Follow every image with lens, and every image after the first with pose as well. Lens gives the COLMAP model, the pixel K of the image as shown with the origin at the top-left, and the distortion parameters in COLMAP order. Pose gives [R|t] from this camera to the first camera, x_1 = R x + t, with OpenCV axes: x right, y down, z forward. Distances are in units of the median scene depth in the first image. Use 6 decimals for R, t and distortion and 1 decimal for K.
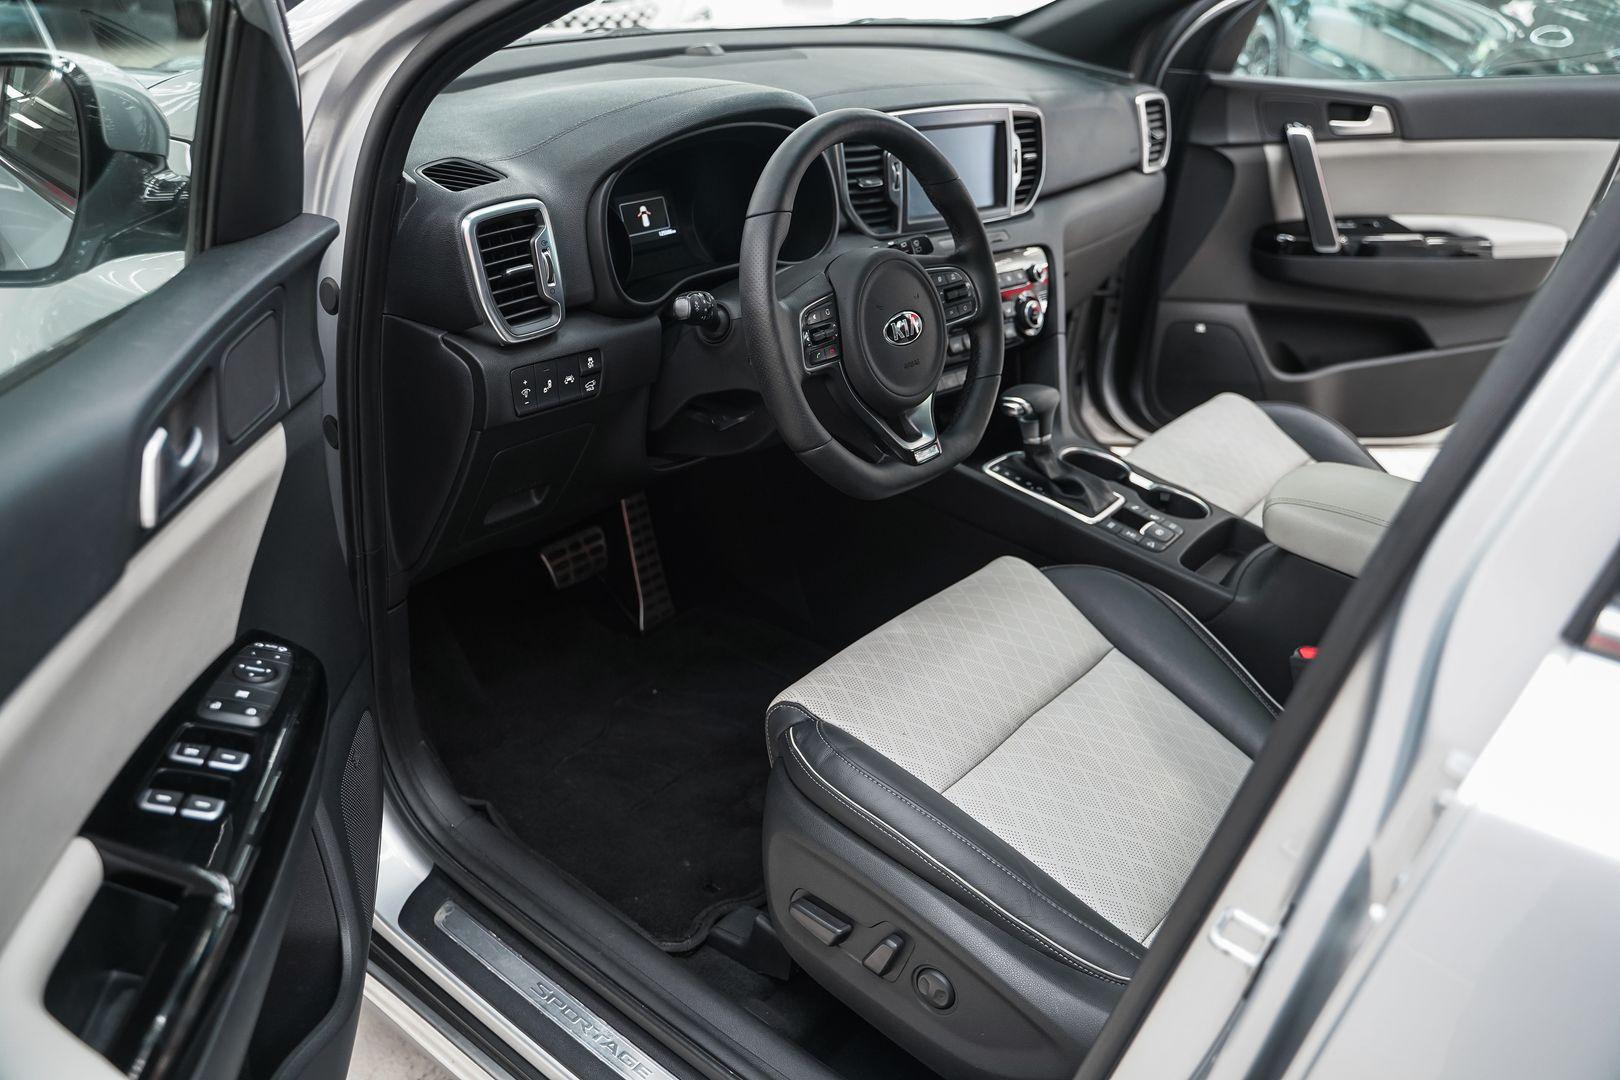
lens RADIAL K [[1319.8, 0, 808.1], [0, 1319.8, 533.7], [0, 0, 1]] dist [-0.126867, 0.097508]
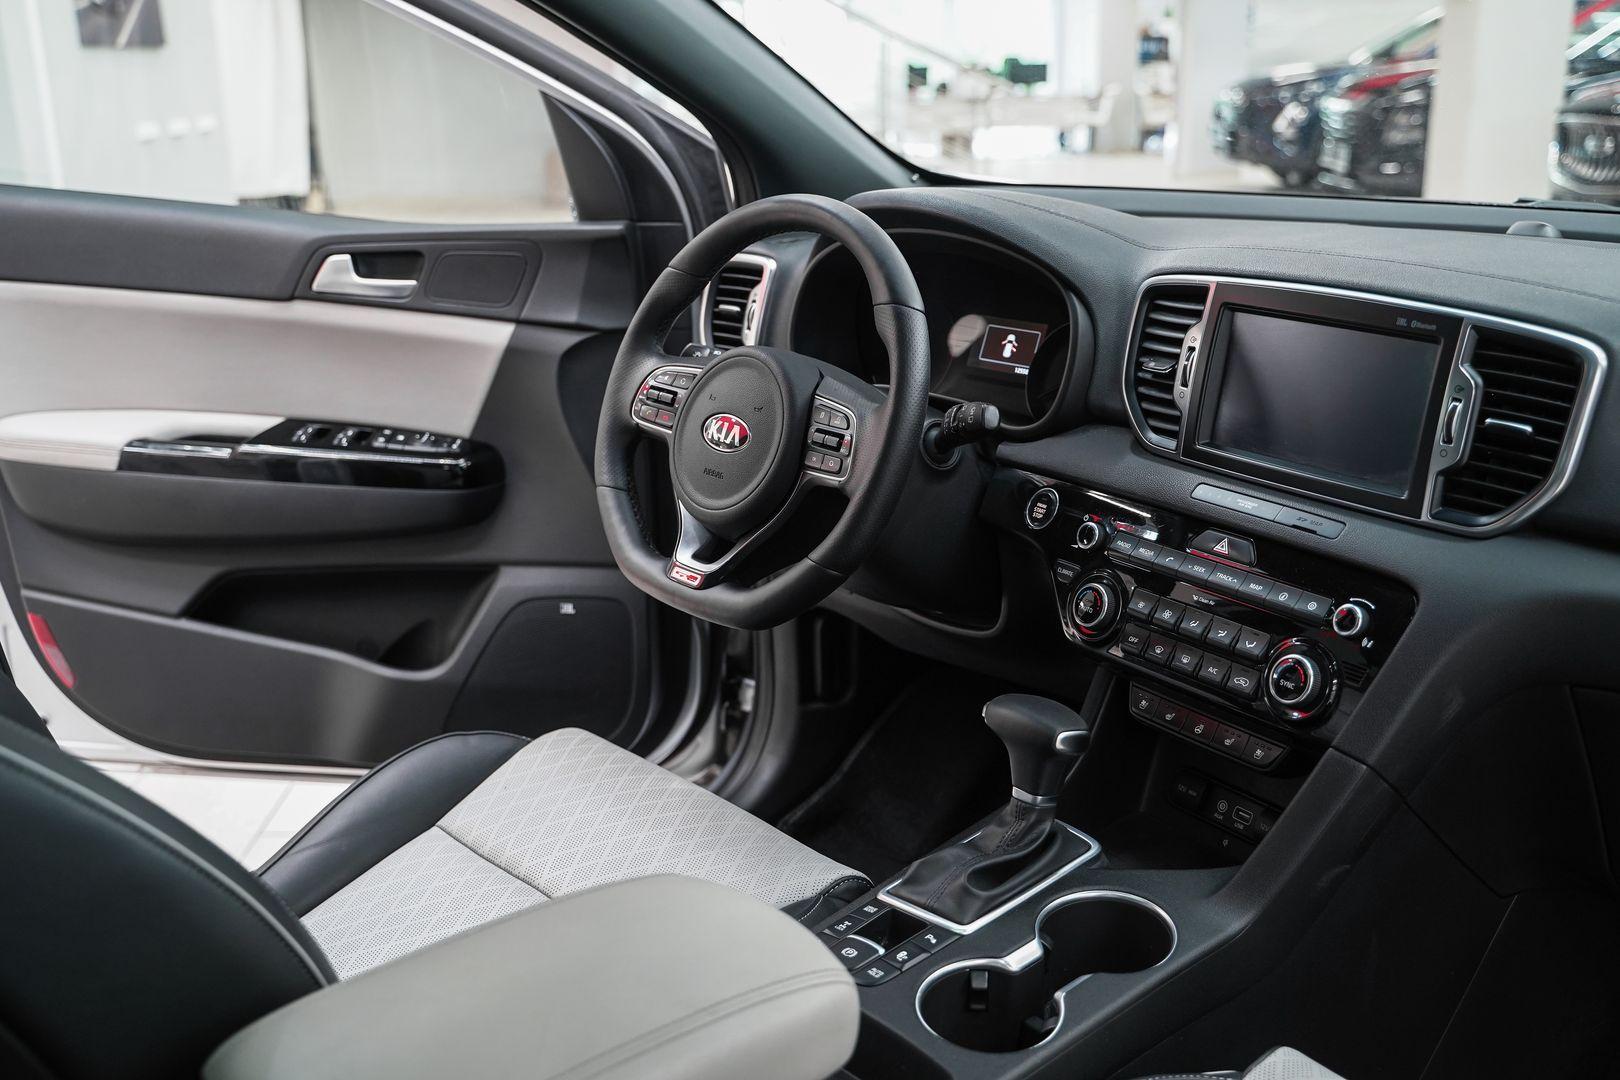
lens RADIAL K [[1621.1, 0, 784.0], [0, 1621.1, 519.6], [0, 0, 1]] dist [-0.036231, 0.000000]
pose [[-0.168493, 0.190027, -0.967212, 0.884080], [-0.462246, 0.851424, 0.247804, -0.310057], [0.870597, 0.488843, -0.055620, 0.889427]]
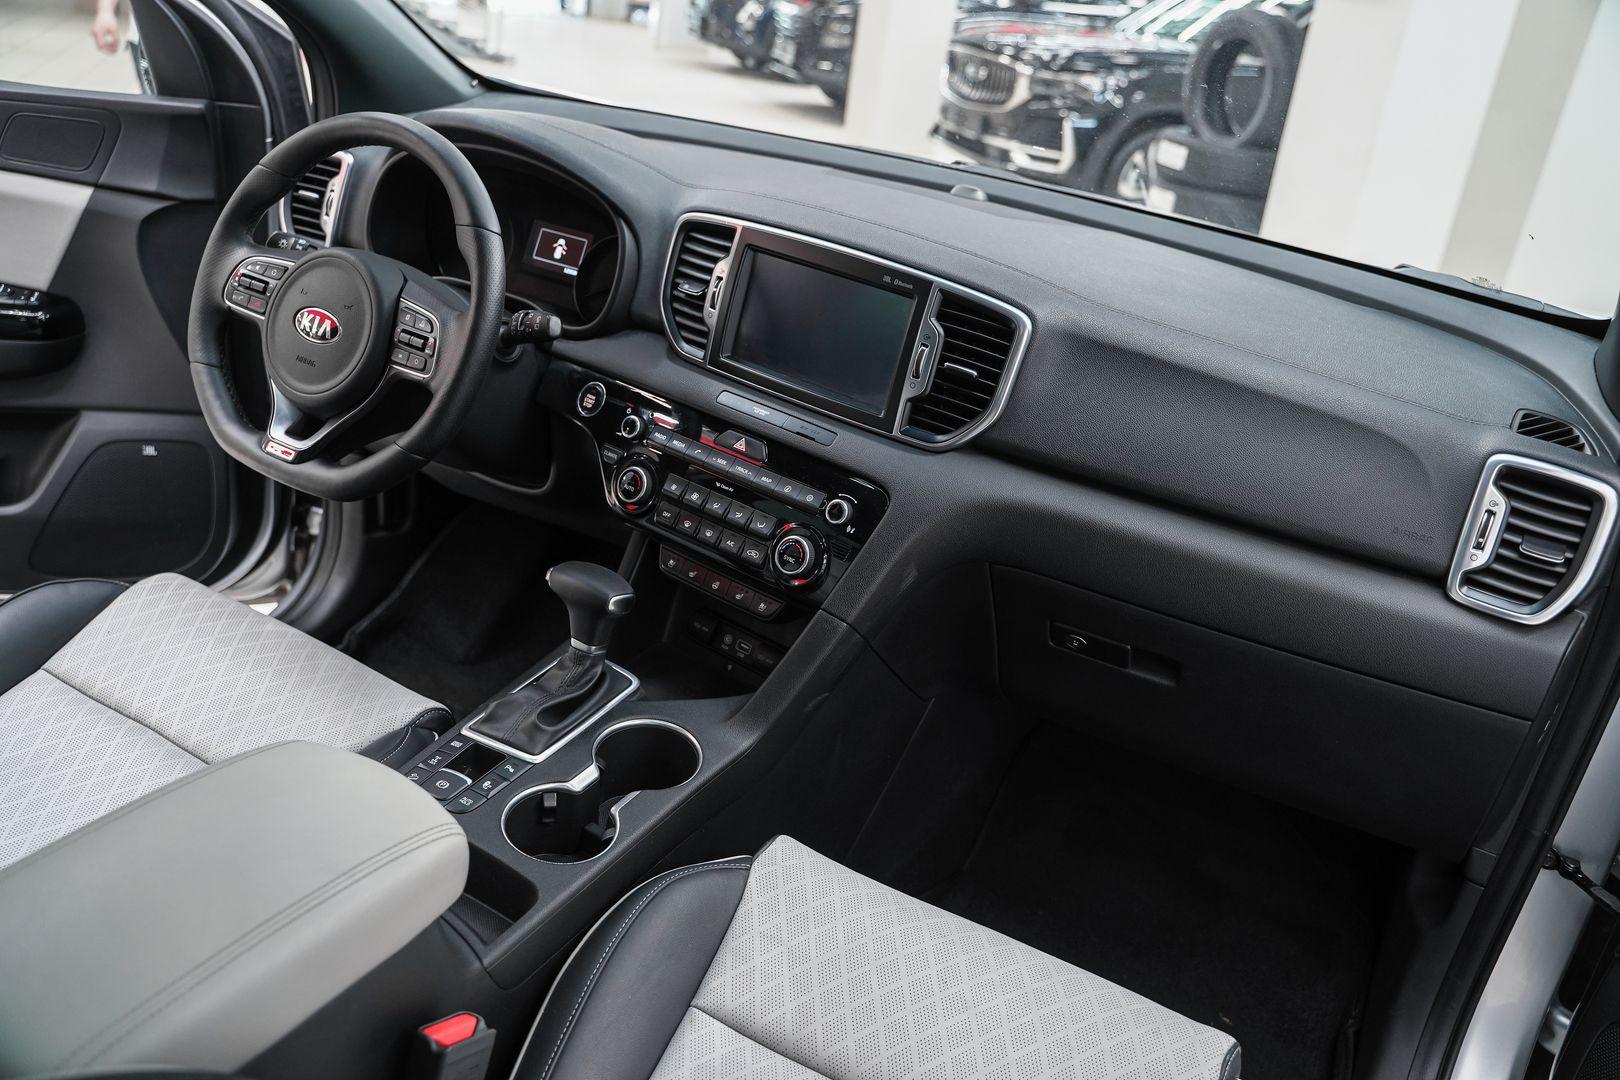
lens RADIAL K [[1319.8, 0, 821.1], [0, 1319.8, 537.8], [0, 0, 1]] dist [-0.126867, 0.097508]
pose [[0.185753, 0.345285, -0.919932, 0.860780], [-0.563226, 0.804572, 0.188259, -0.334790], [0.805154, 0.483159, 0.343925, 0.830799]]
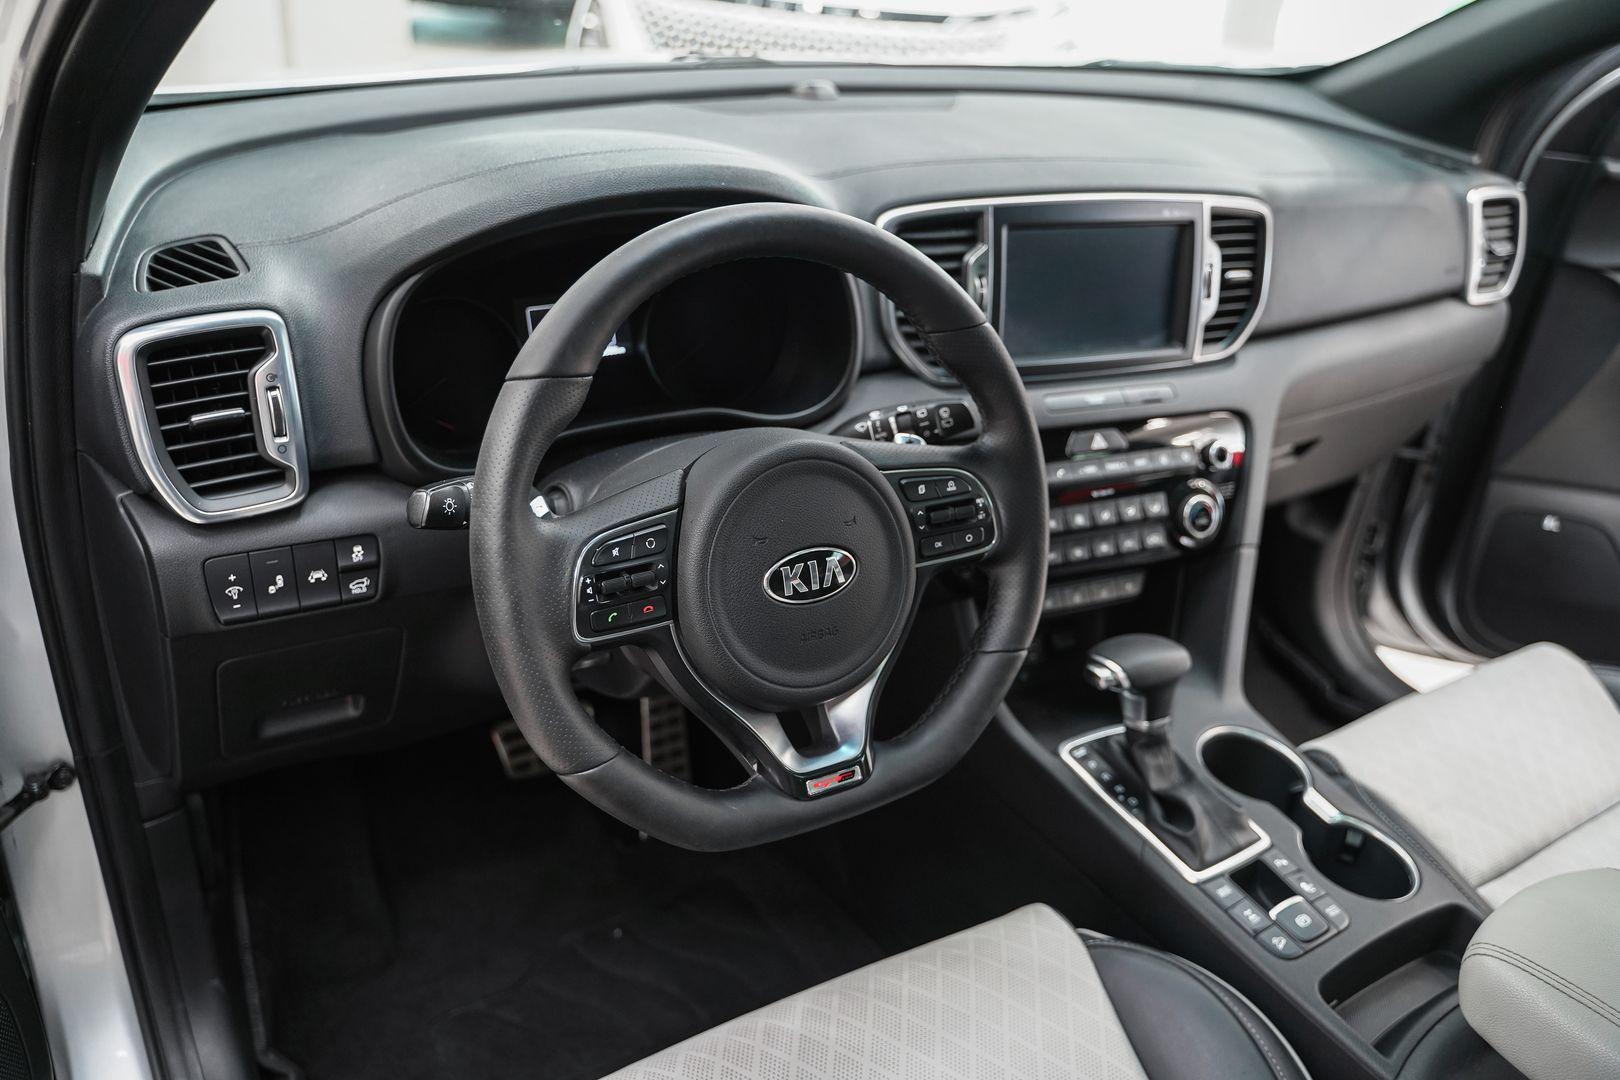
lens RADIAL K [[1319.8, 0, 801.7], [0, 1319.8, 533.0], [0, 0, 1]] dist [-0.126867, 0.097508]
pose [[0.942425, 0.146295, -0.300721, 0.195173], [-0.152809, 0.988254, 0.001881, -0.139213], [0.297464, 0.044180, 0.953710, 0.339628]]
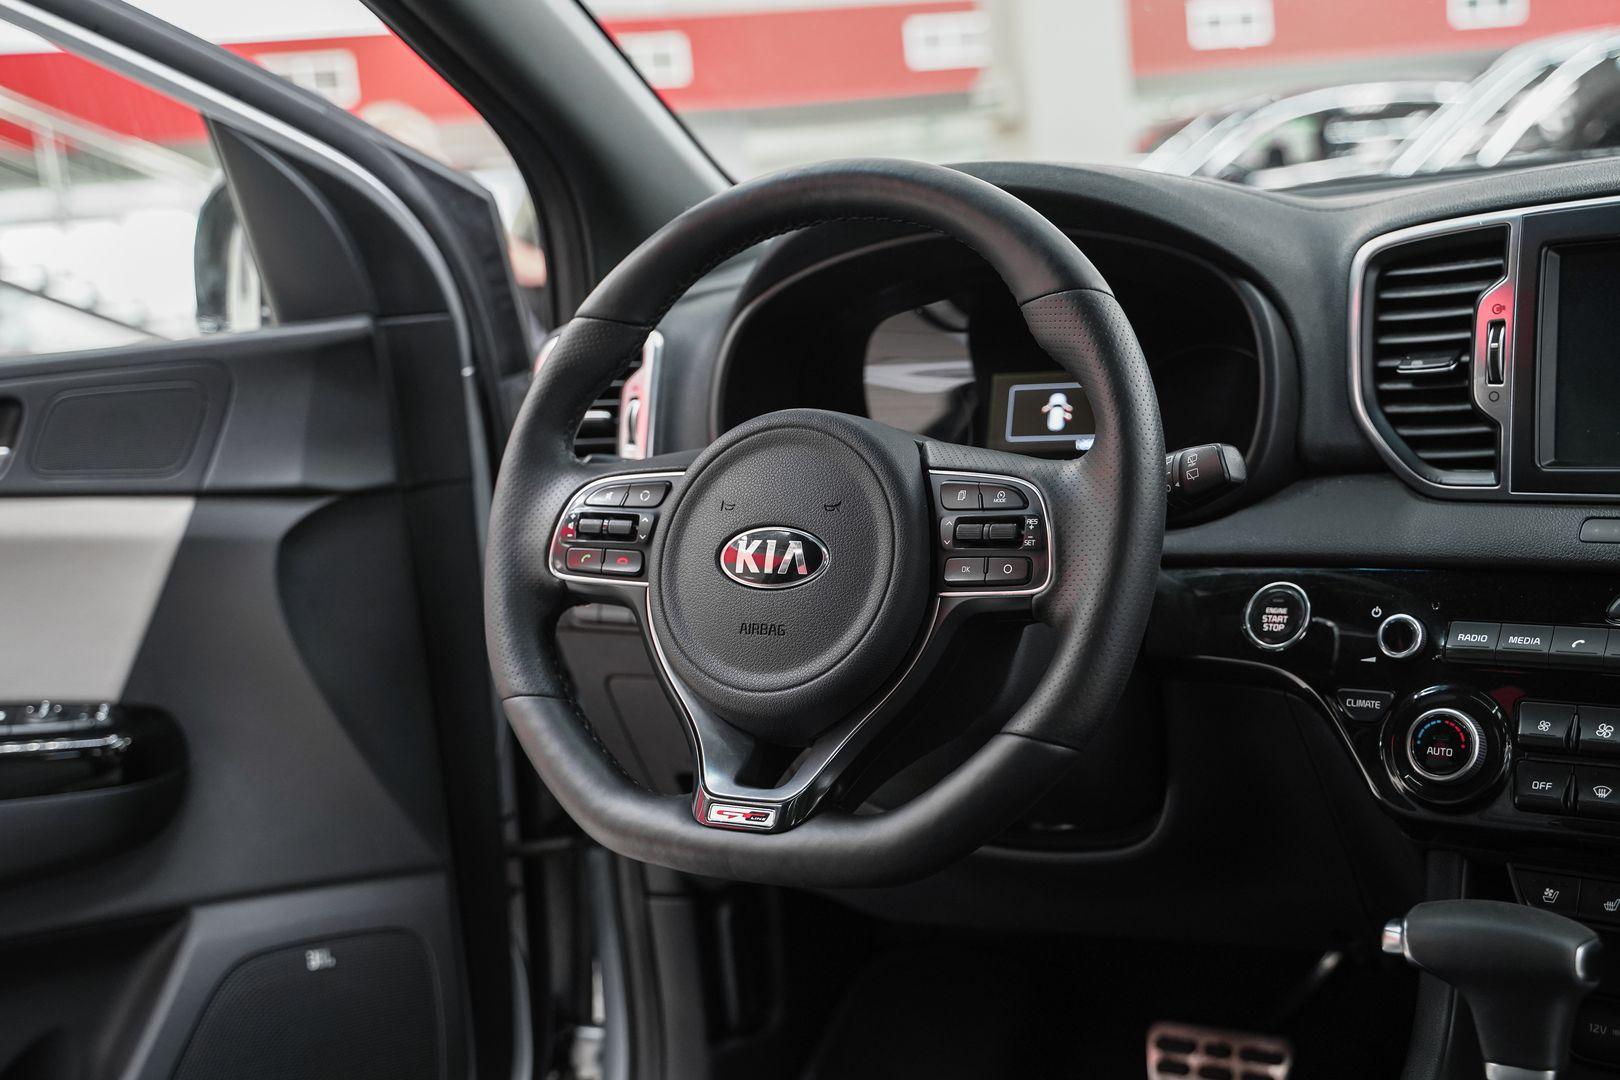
lens RADIAL K [[1943.0, 0, 791.2], [0, 1943.0, 510.5], [0, 0, 1]] dist [0.017384, 0.000000]
pose [[0.135741, 0.034664, -0.990138, 0.644276], [-0.371315, 0.928324, -0.018405, -0.128673], [0.918531, 0.370152, 0.138883, 0.711227]]
